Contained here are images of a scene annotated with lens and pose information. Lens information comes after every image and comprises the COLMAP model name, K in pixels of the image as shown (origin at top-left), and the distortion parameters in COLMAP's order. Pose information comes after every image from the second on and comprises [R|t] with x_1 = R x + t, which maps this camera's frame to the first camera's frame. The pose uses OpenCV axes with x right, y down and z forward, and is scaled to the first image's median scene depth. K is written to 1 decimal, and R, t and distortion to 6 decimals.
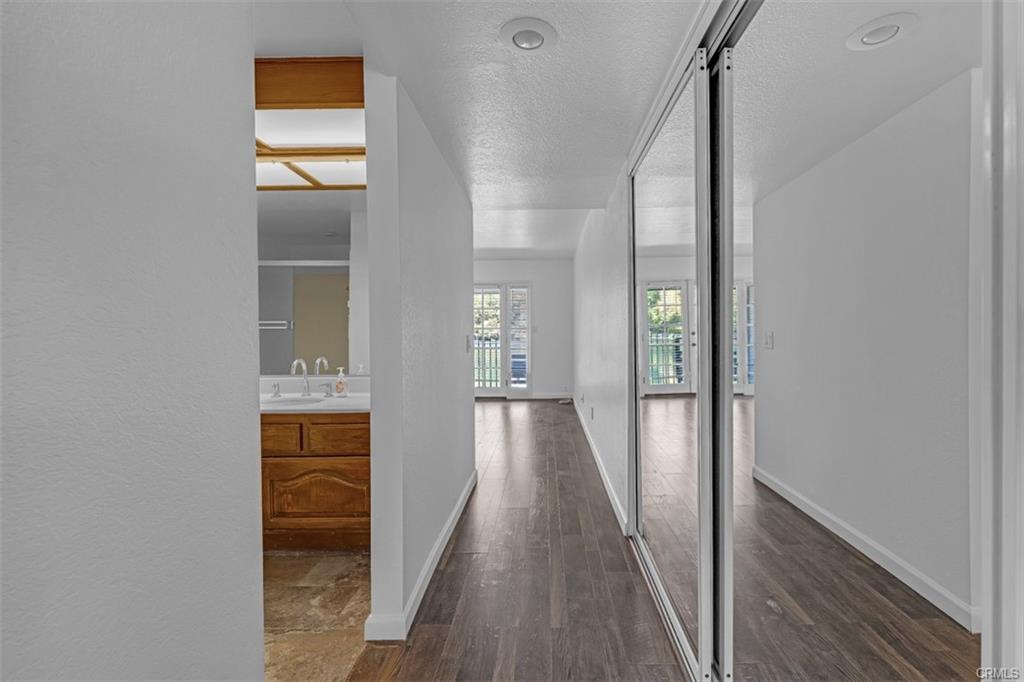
lens RADIAL K [[449.0, 0, 513.3], [0, 449.0, 341.8], [0, 0, 1]] dist [-0.008190, 0.001092]
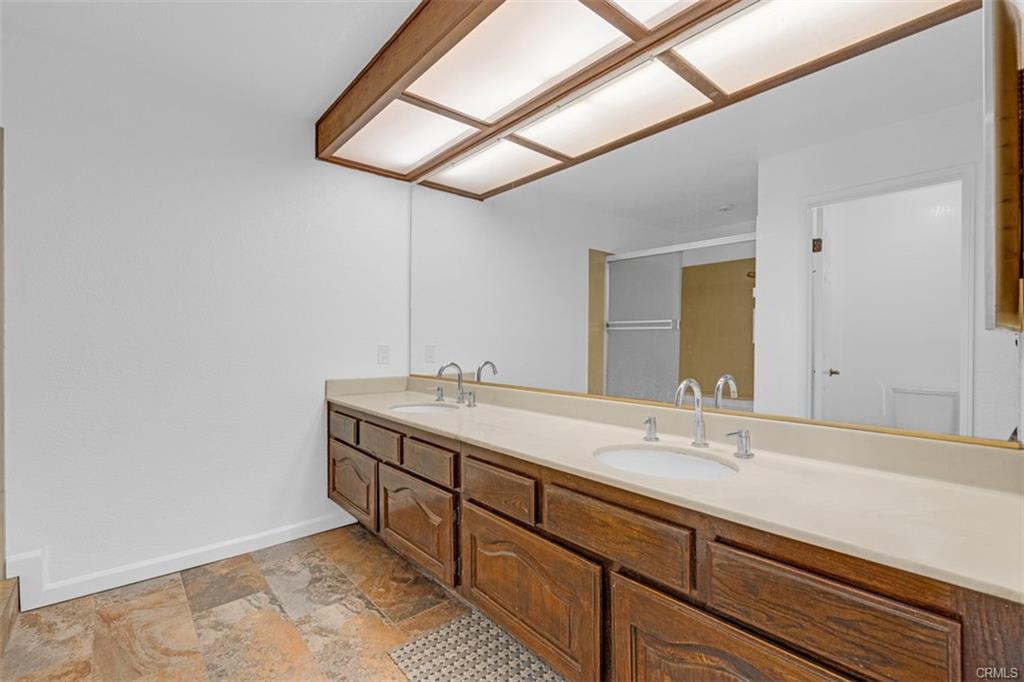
lens RADIAL K [[449.0, 0, 515.9], [0, 449.0, 340.7], [0, 0, 1]] dist [-0.008190, 0.001092]
pose [[0.692096, 0.008218, -0.721759, -0.229238], [-0.011134, 0.999938, 0.000708, -0.009855], [0.721720, 0.007546, 0.692144, 0.466687]]
